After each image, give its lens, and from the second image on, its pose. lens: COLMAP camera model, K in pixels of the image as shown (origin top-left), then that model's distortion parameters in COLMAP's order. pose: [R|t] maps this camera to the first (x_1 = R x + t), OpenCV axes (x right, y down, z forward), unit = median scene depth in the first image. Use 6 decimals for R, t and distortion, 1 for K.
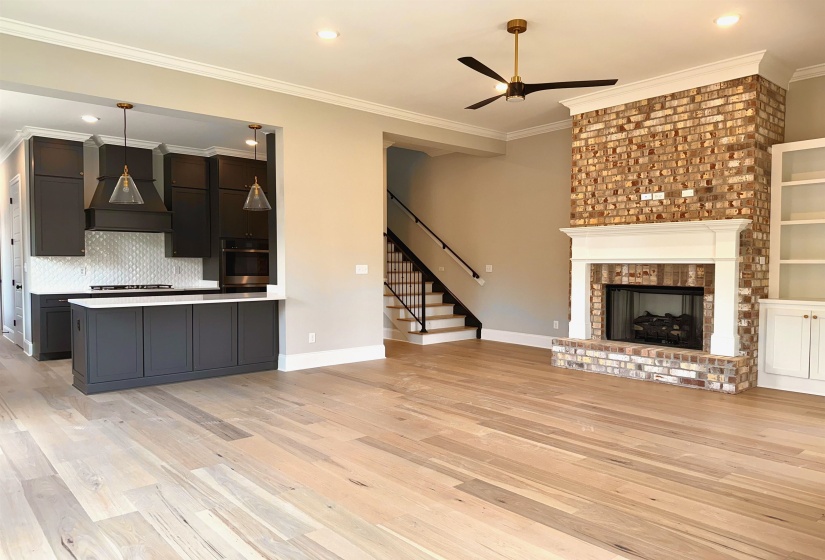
lens RADIAL K [[581.6, 0, 411.0], [0, 581.6, 276.7], [0, 0, 1]] dist [0.052183, -0.067724]
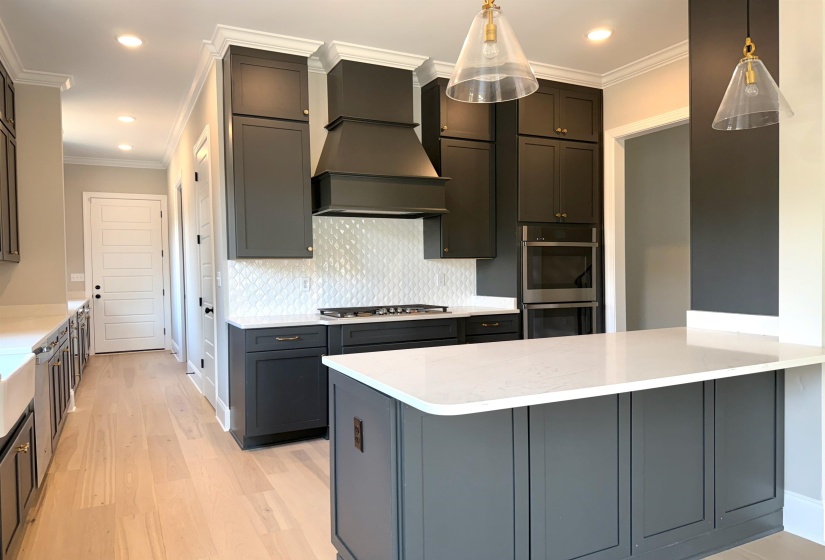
lens RADIAL K [[581.9, 0, 412.5], [0, 581.9, 280.0], [0, 0, 1]] dist [0.127745, -0.220783]
pose [[0.969469, -0.007335, -0.245103, -0.396922], [0.007105, 0.999973, -0.001822, -0.014955], [0.245110, 0.000025, 0.969495, 0.581562]]
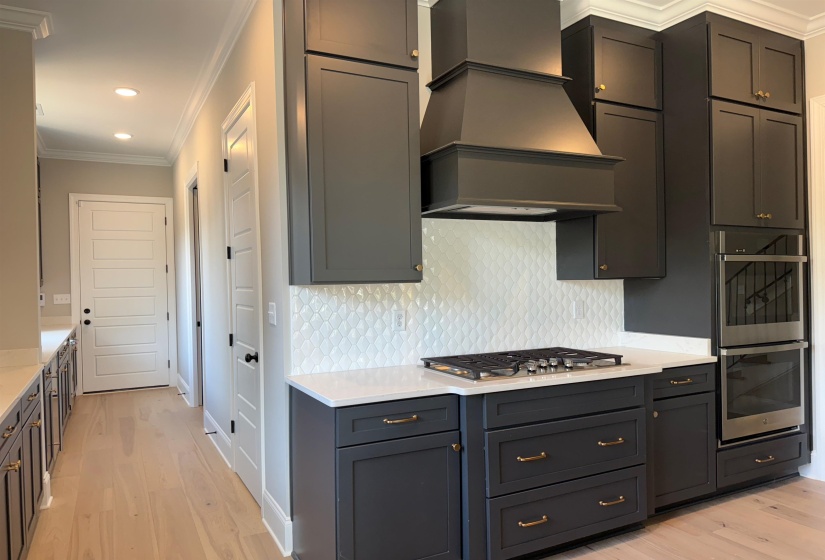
lens RADIAL K [[587.4, 0, 411.0], [0, 587.4, 280.4], [0, 0, 1]] dist [0.059614, -0.084204]
pose [[0.971889, -0.013707, -0.235041, -0.589140], [0.009378, 0.999765, -0.019526, -0.035958], [0.235254, 0.016773, 0.971789, 0.796055]]
